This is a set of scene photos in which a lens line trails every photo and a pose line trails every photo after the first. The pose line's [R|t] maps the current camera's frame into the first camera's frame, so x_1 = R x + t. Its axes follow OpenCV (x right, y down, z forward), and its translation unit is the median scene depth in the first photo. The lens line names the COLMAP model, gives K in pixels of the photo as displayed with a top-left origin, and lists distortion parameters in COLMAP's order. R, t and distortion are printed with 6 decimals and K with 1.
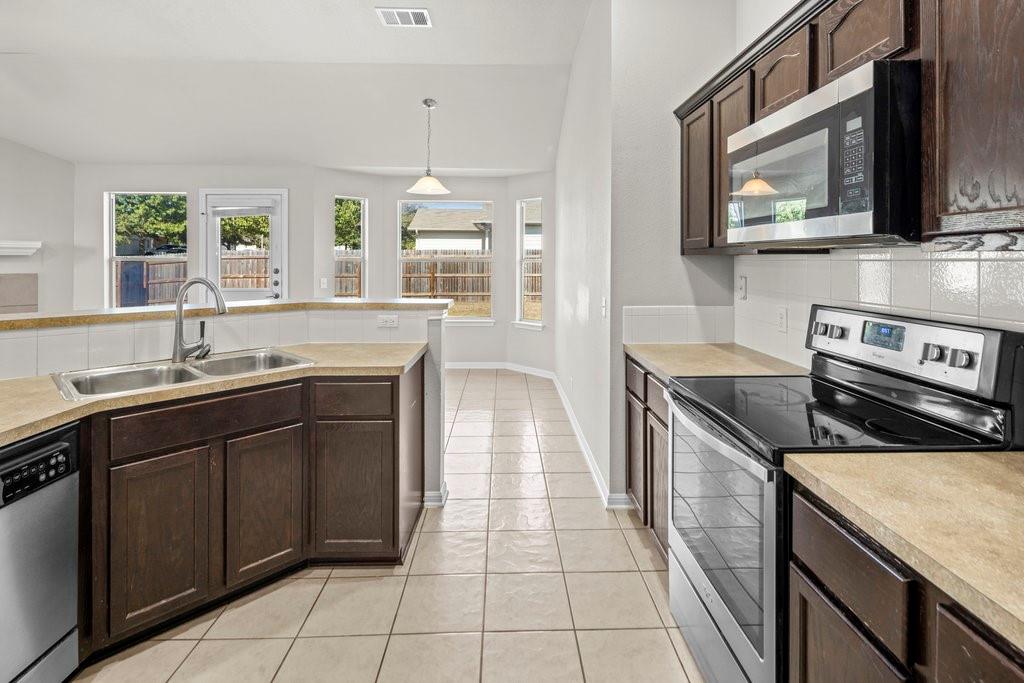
lens RADIAL K [[500.1, 0, 520.9], [0, 500.1, 261.5], [0, 0, 1]] dist [0.006801, -0.004726]
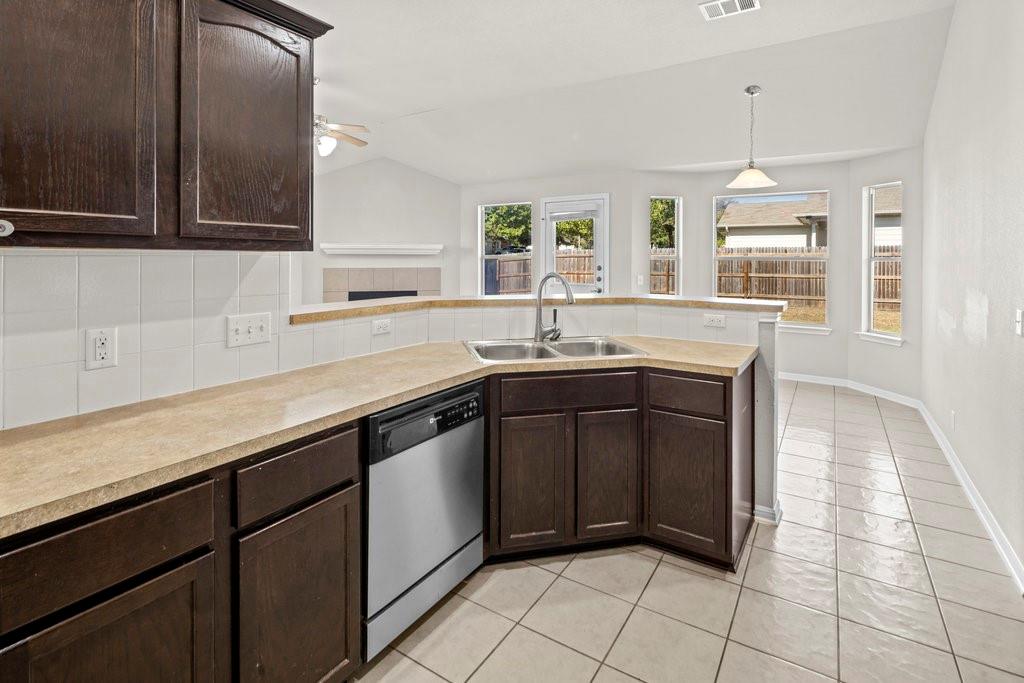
lens RADIAL K [[500.1, 0, 518.5], [0, 500.1, 259.7], [0, 0, 1]] dist [0.006801, -0.004726]
pose [[0.827786, 0.002784, -0.561037, -0.032868], [-0.003132, 0.999995, 0.000341, 0.000755], [0.561035, 0.001475, 0.827791, -0.029828]]
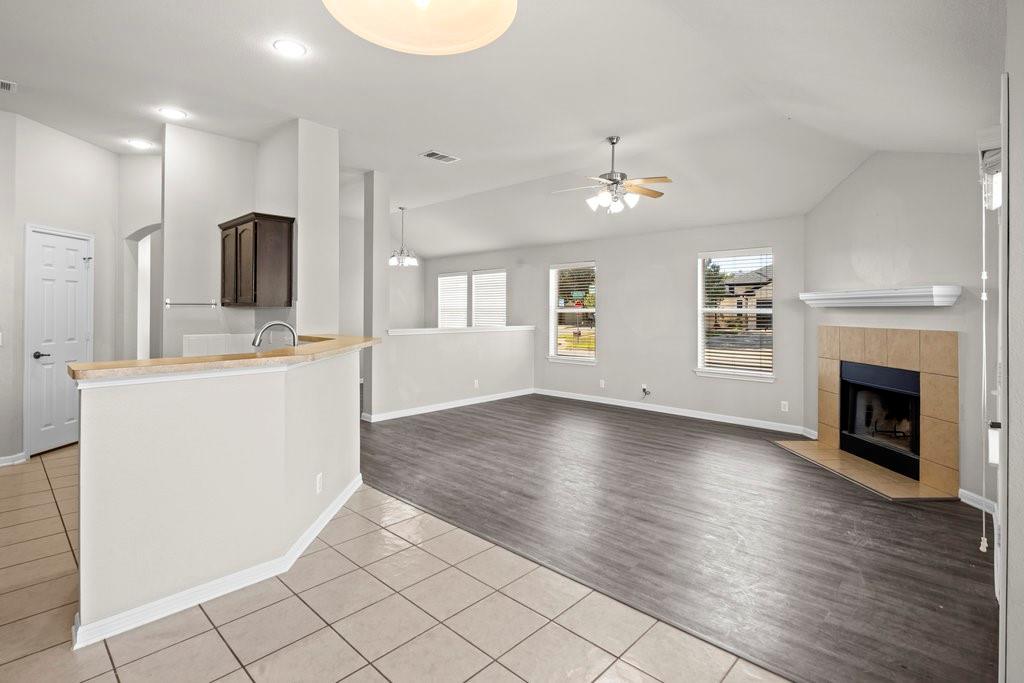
lens RADIAL K [[500.1, 0, 515.3], [0, 500.1, 307.1], [0, 0, 1]] dist [0.006801, -0.004726]
pose [[-0.715211, -0.007738, -0.698866, -0.093330], [-0.006641, 0.999969, -0.004275, -0.006651], [0.698877, 0.001584, -0.715240, 2.044869]]
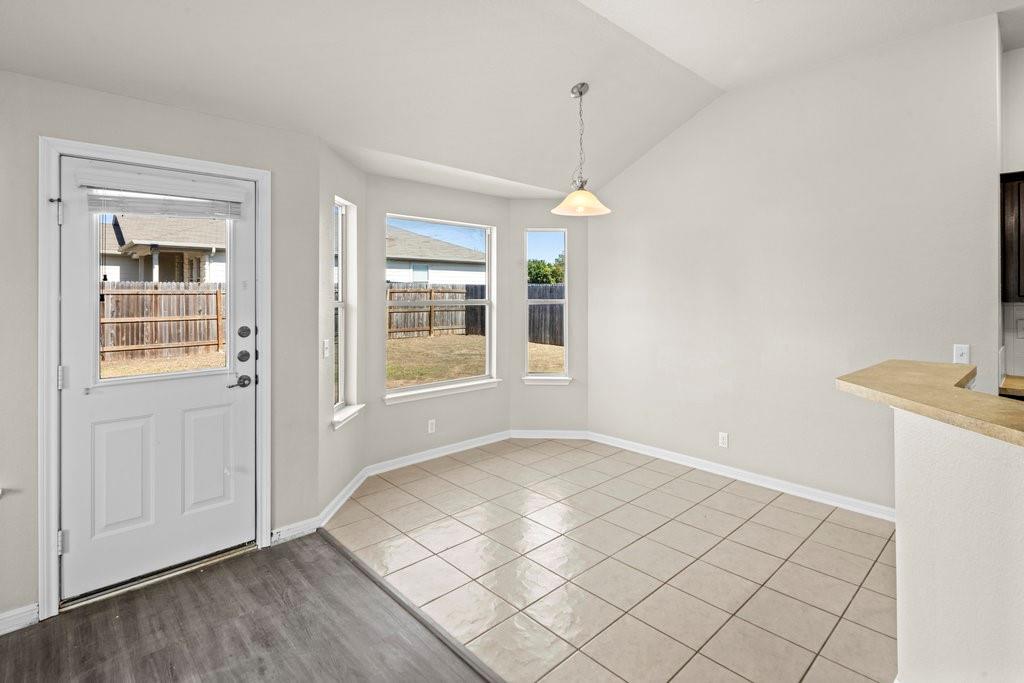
lens RADIAL K [[500.1, 0, 522.5], [0, 500.1, 290.2], [0, 0, 1]] dist [0.006801, -0.004726]
pose [[0.741375, 0.001767, 0.671089, -1.252597], [0.003469, 0.999973, -0.006466, -0.037390], [-0.671082, 0.007122, 0.741349, 0.893305]]
